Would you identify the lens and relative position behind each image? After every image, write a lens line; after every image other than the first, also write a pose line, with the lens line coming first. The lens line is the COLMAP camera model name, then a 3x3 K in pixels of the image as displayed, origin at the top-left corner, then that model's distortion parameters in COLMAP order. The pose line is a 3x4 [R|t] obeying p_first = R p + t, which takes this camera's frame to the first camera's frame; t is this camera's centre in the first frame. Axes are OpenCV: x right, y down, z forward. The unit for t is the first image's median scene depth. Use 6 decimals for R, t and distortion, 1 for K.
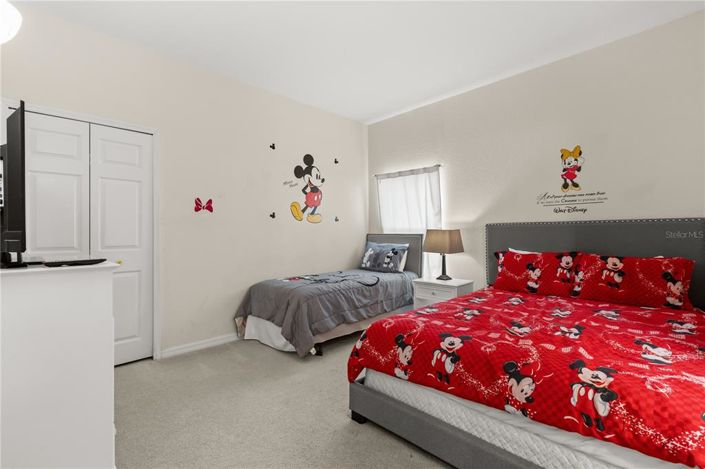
lens RADIAL K [[312.2, 0, 348.9], [0, 312.2, 230.3], [0, 0, 1]] dist [0.003657, -0.000525]
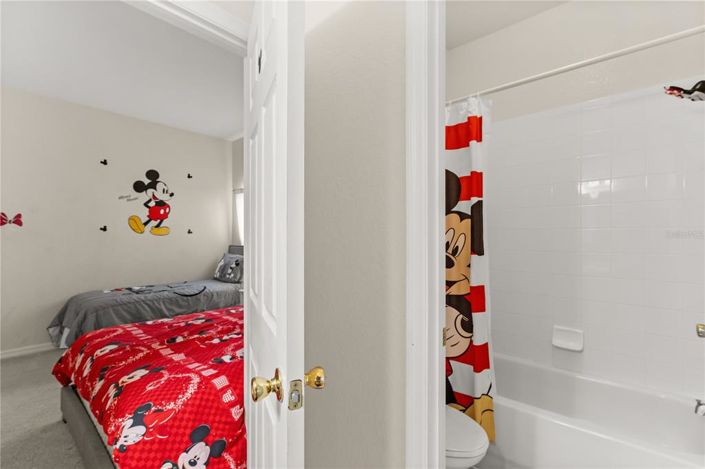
lens RADIAL K [[312.2, 0, 355.3], [0, 312.2, 238.5], [0, 0, 1]] dist [0.003657, -0.000525]
pose [[0.997710, 0.006759, 0.067302, 0.483471], [-0.007409, 0.999928, 0.009412, -0.028922], [-0.067234, -0.009889, 0.997688, -0.088625]]
